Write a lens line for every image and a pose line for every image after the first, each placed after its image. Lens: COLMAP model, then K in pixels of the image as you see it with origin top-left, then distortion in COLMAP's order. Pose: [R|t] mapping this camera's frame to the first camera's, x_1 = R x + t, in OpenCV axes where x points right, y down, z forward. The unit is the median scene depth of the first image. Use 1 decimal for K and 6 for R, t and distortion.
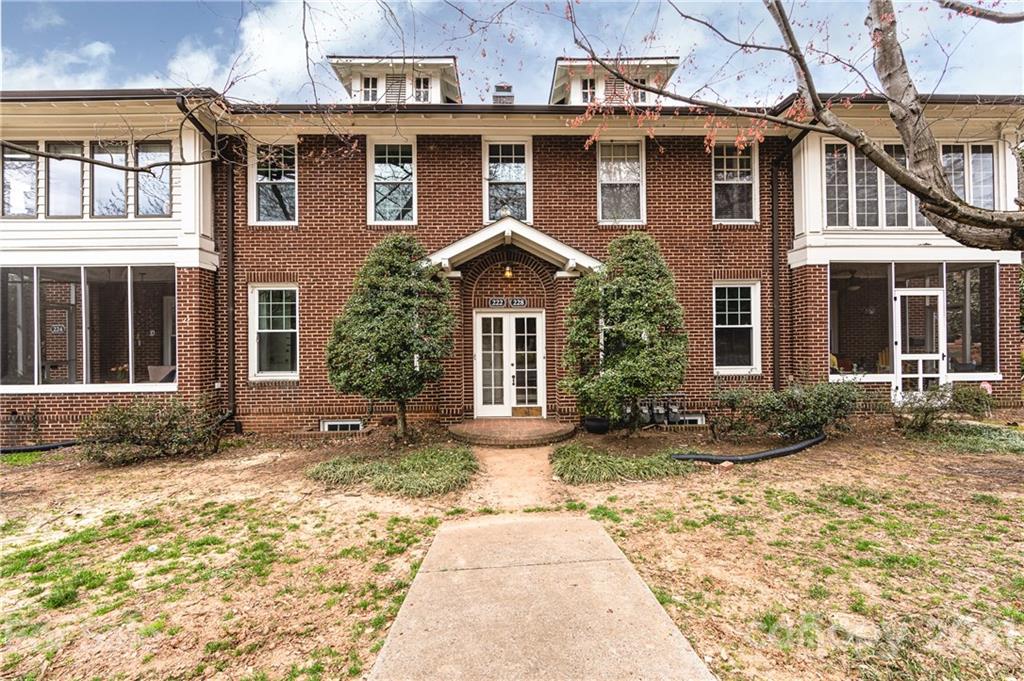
lens RADIAL K [[404.3, 0, 512.6], [0, 404.3, 343.1], [0, 0, 1]] dist [-0.002983, -0.005910]
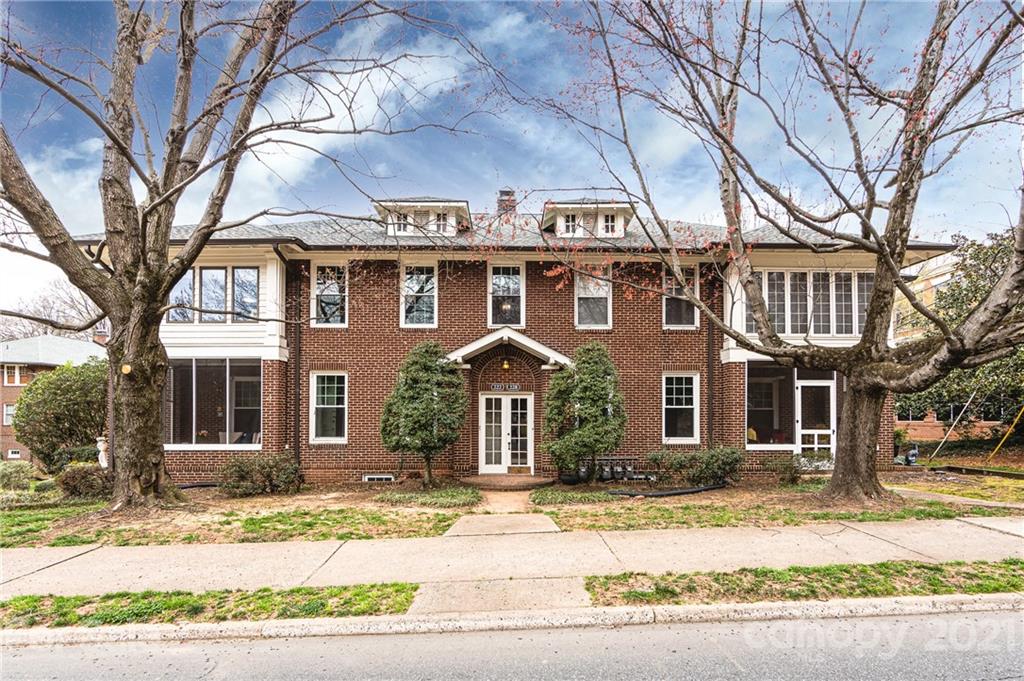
lens RADIAL K [[409.4, 0, 534.5], [0, 409.4, 416.9], [0, 0, 1]] dist [-0.001079, -0.000075]
pose [[0.998899, 0.012835, 0.045116, 0.024397], [-0.012944, 0.999914, 0.002113, -0.006745], [-0.045085, -0.002695, 0.998980, -0.349252]]
